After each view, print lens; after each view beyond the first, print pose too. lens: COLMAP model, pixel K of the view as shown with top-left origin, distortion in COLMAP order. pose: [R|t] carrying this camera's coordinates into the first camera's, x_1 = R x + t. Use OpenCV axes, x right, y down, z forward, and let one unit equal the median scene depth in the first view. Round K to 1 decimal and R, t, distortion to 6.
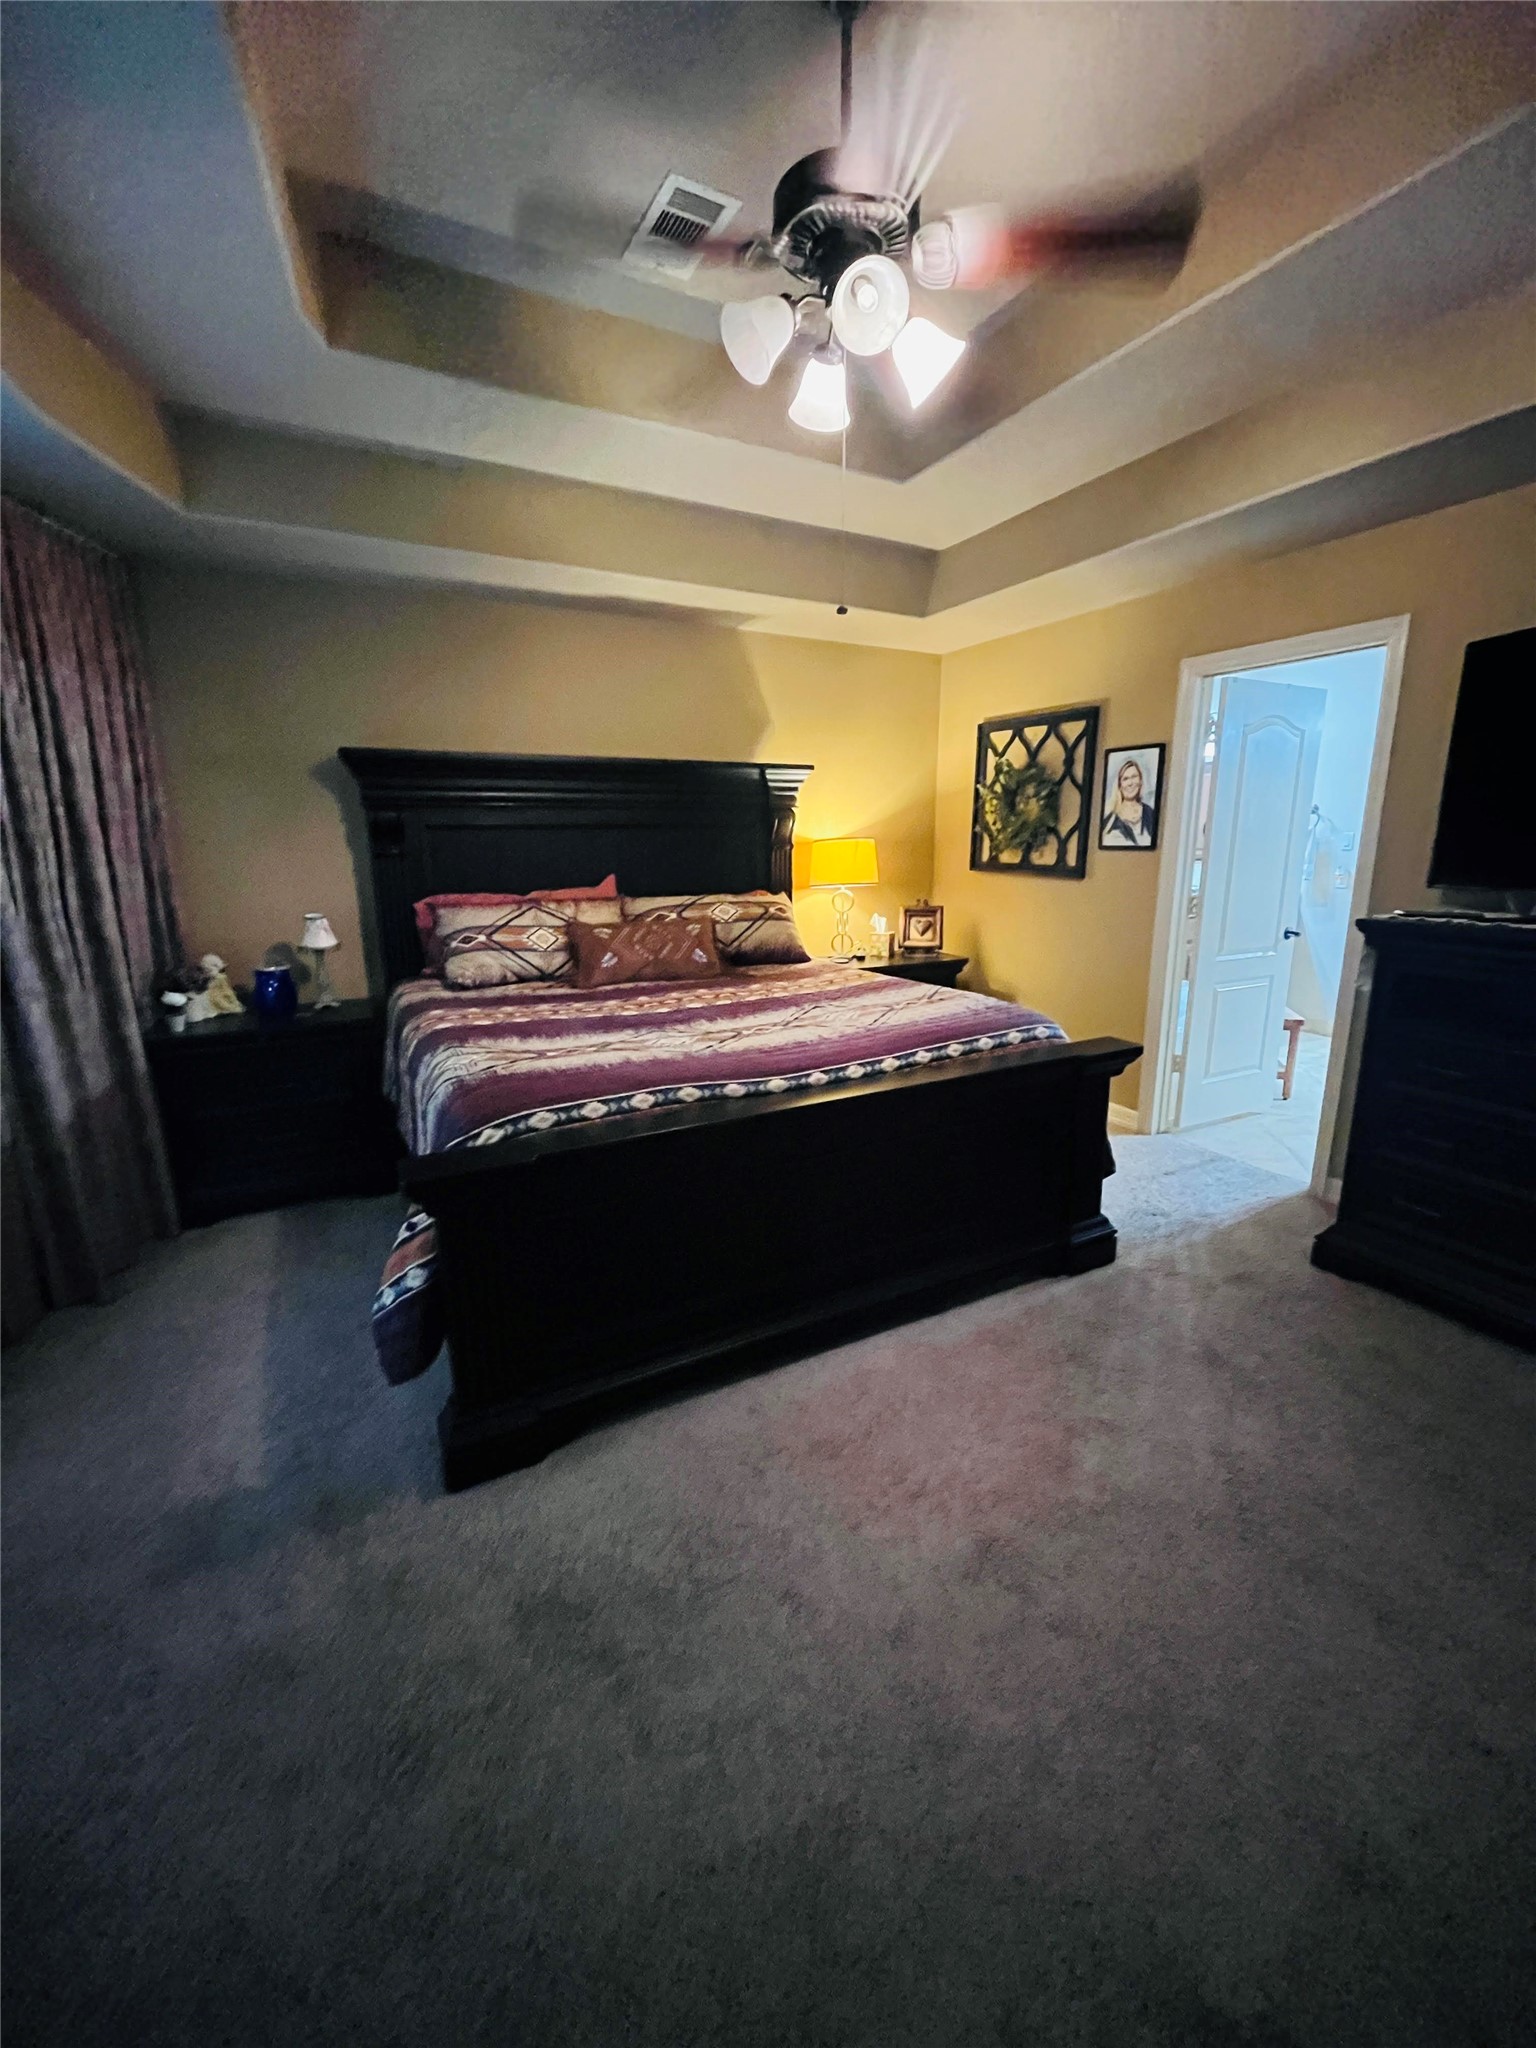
lens RADIAL K [[823.3, 0, 766.7], [0, 823.3, 1015.6], [0, 0, 1]] dist [-0.001719, 0.000643]
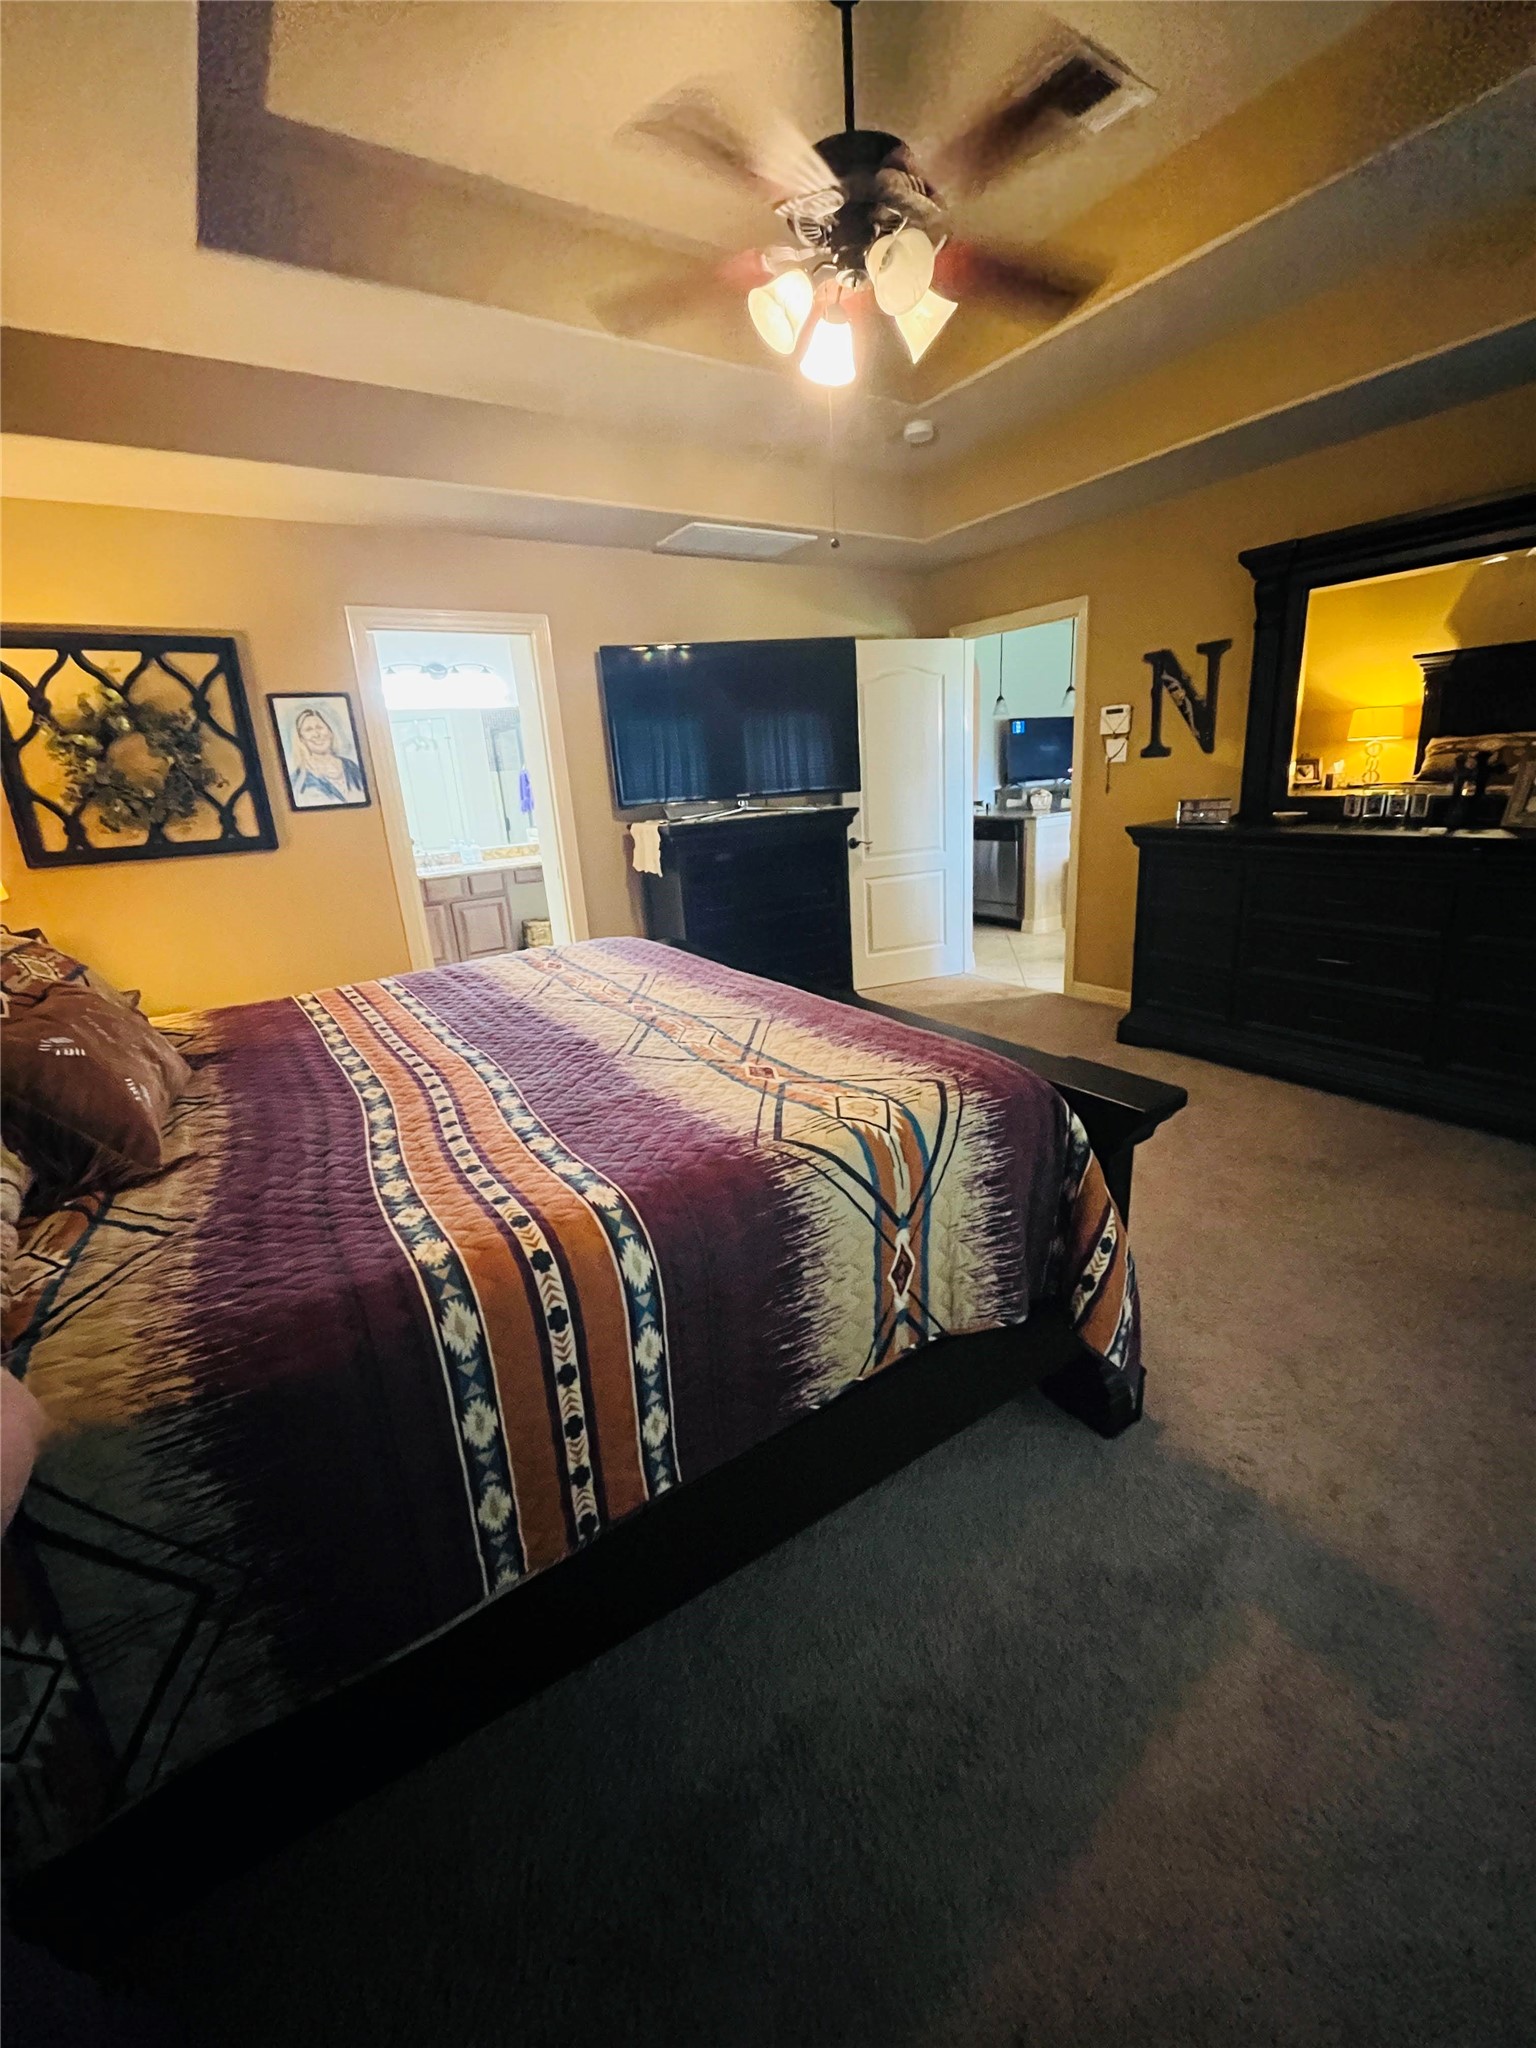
lens RADIAL K [[823.3, 0, 763.4], [0, 823.3, 1017.1], [0, 0, 1]] dist [-0.001719, 0.000643]
pose [[-0.096684, -0.278676, 0.955506, -0.526878], [0.275831, 0.914901, 0.294744, -0.121823], [-0.956331, 0.292055, -0.011589, 0.593598]]
